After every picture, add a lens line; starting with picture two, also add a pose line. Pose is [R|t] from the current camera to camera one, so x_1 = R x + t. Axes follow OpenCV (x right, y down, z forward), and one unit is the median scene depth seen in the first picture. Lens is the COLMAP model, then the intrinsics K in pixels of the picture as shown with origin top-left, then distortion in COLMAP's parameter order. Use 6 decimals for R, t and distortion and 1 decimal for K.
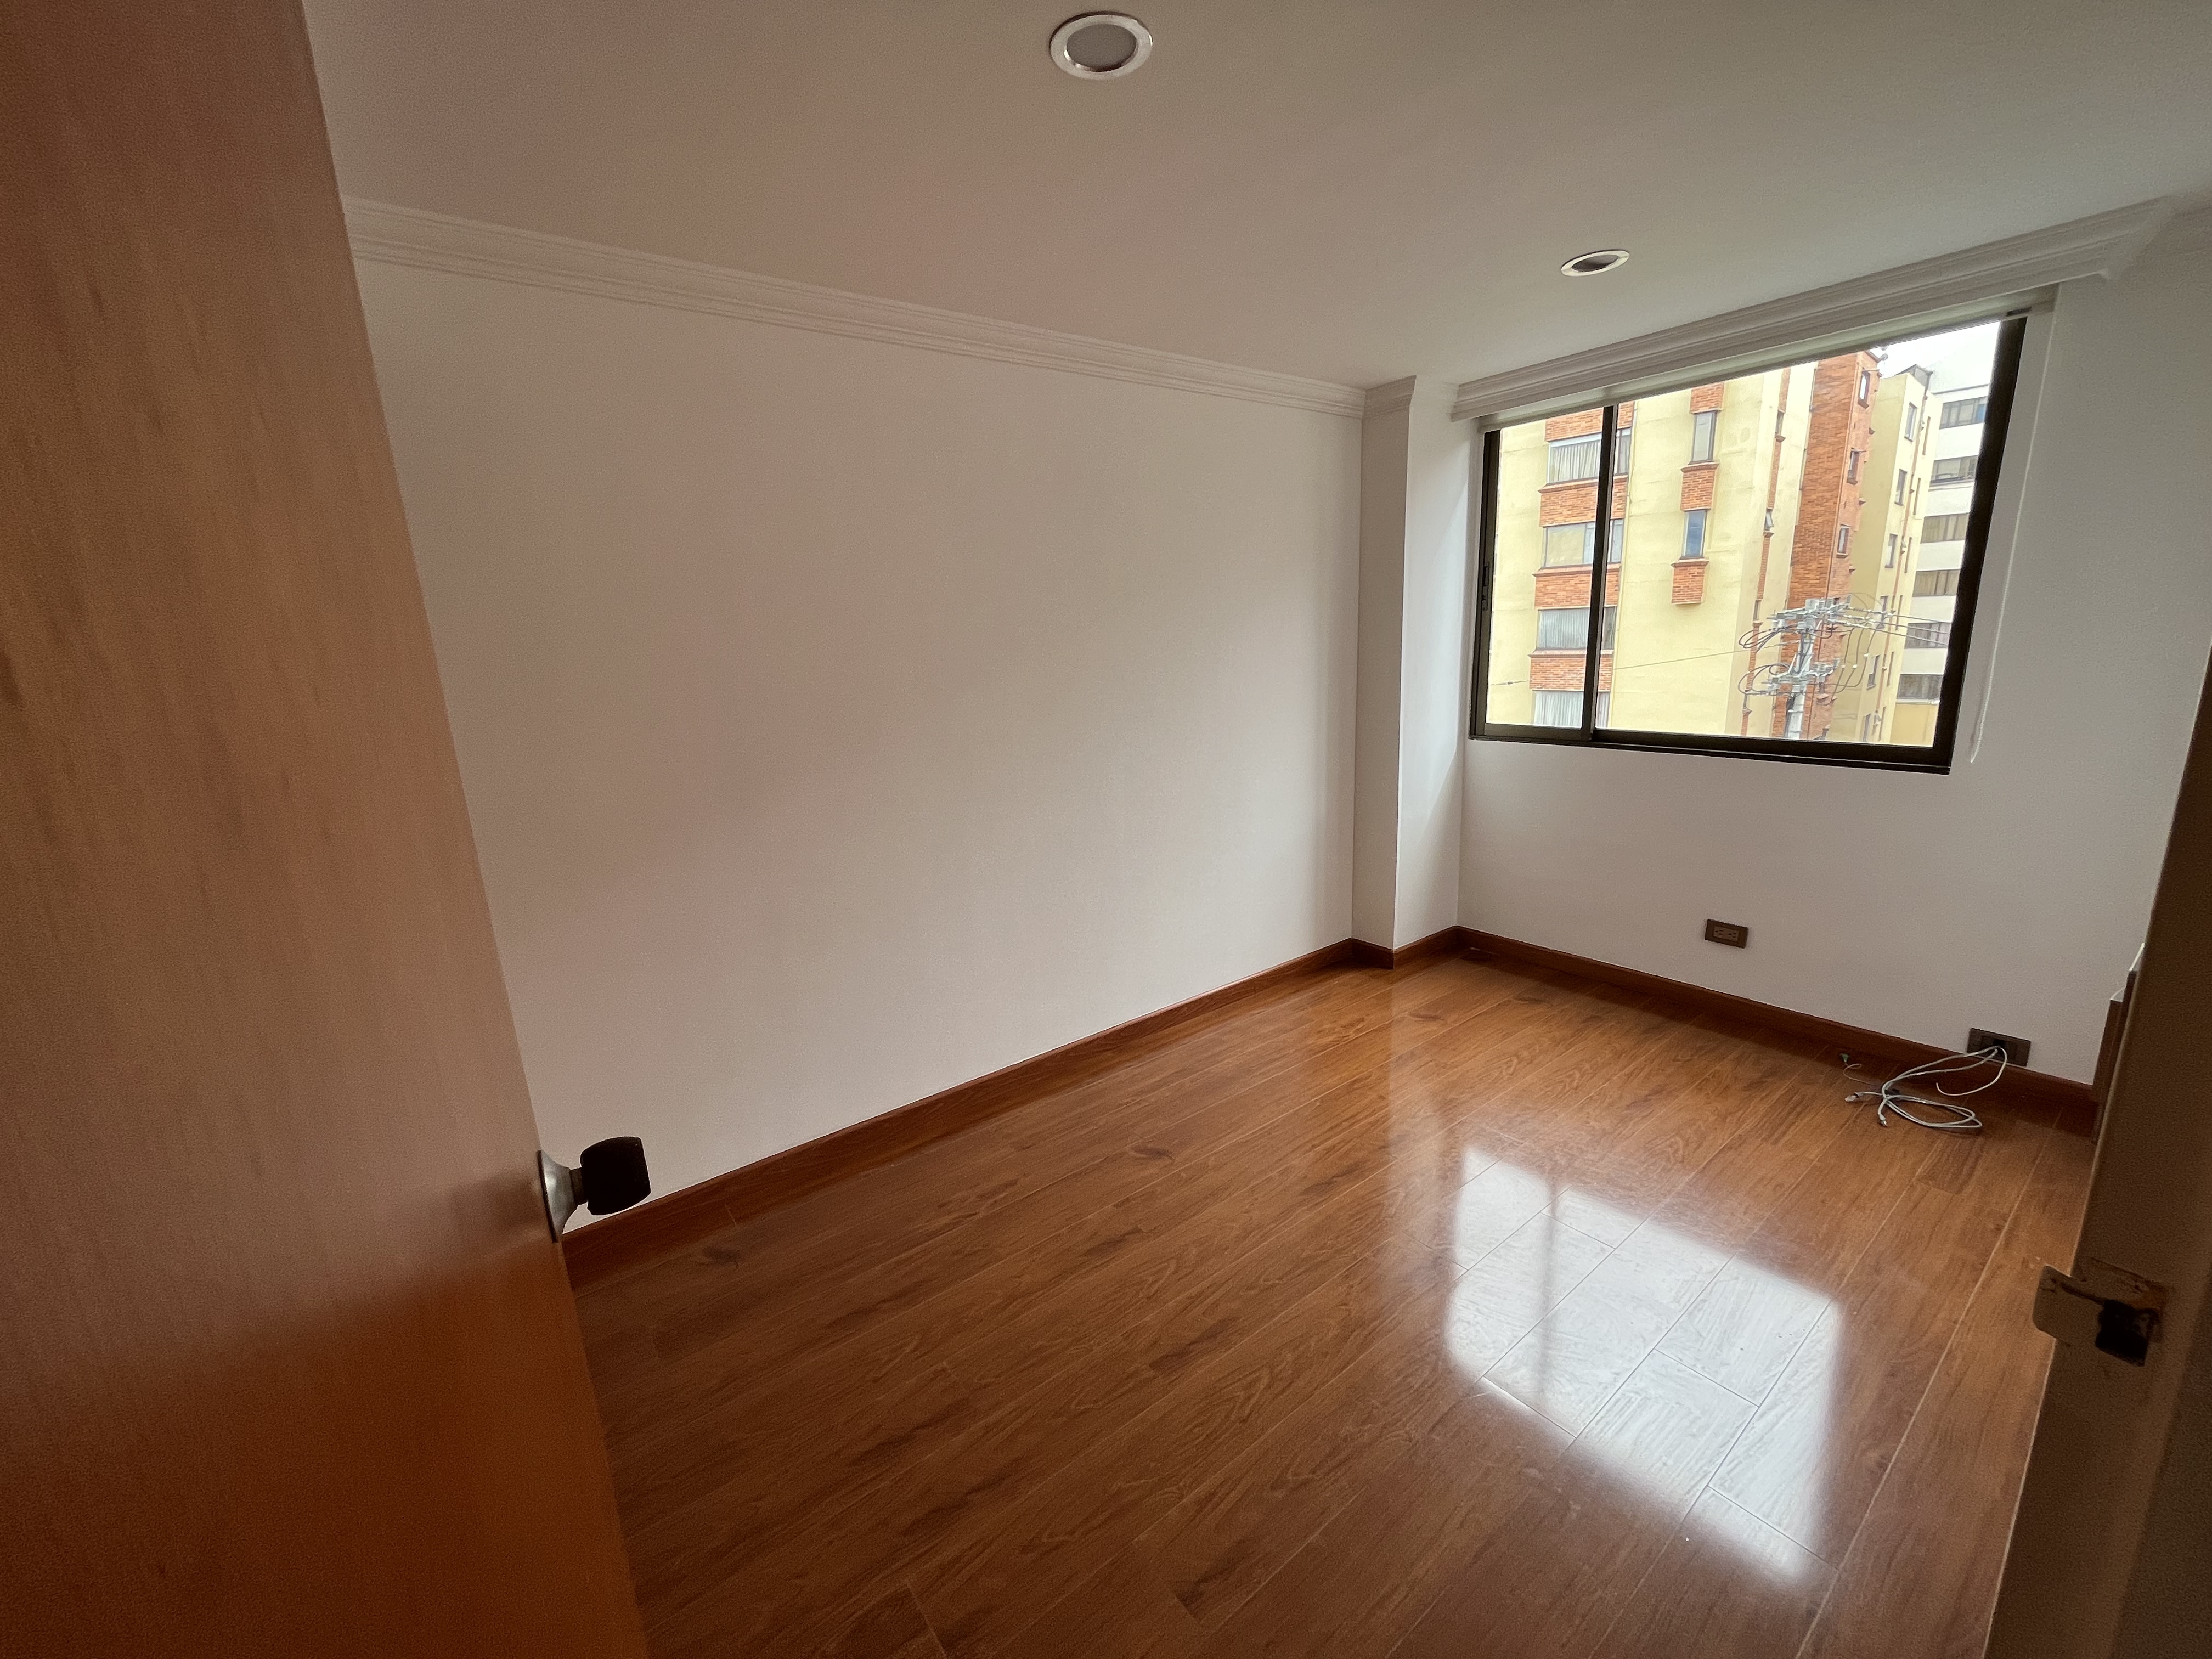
lens RADIAL K [[889.1, 0, 1107.7], [0, 889.1, 830.2], [0, 0, 1]] dist [-0.001446, -0.000189]
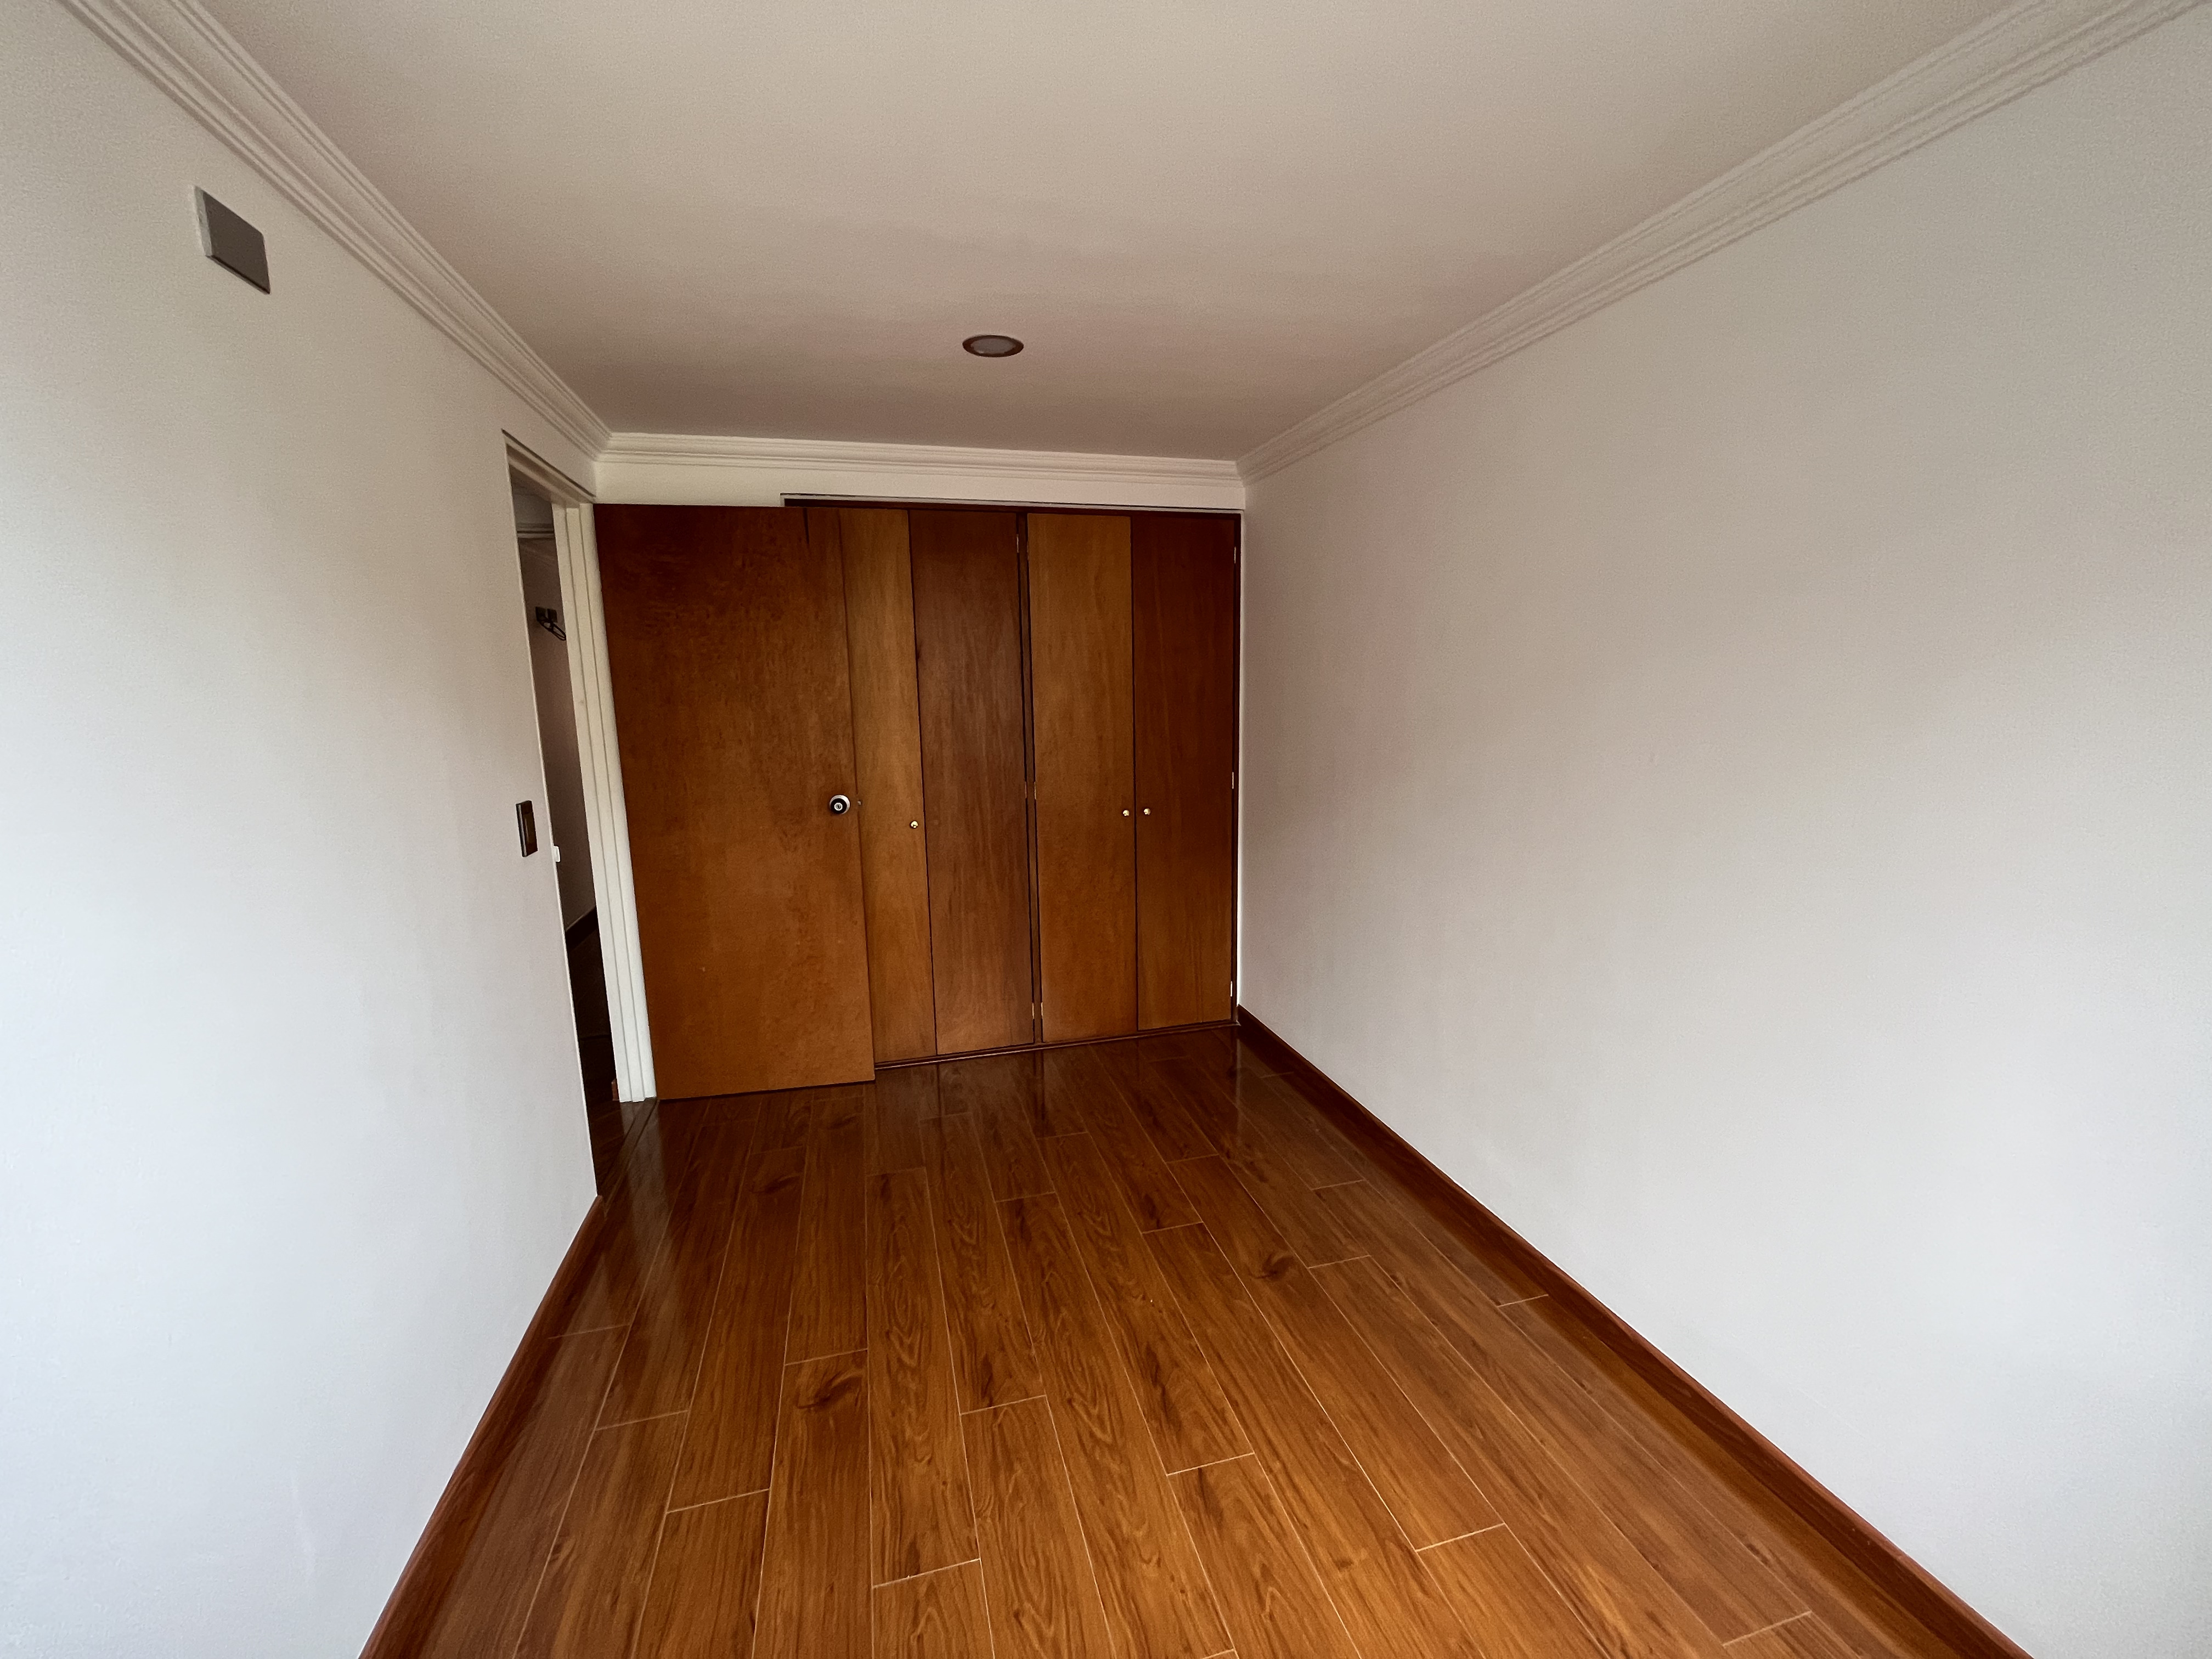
lens RADIAL K [[889.1, 0, 1105.9], [0, 889.1, 828.8], [0, 0, 1]] dist [-0.001446, -0.000189]
pose [[-0.367412, 0.205611, -0.907046, 0.859658], [-0.173519, 0.942980, 0.284042, -0.287090], [0.913729, 0.261750, -0.310785, 1.033858]]
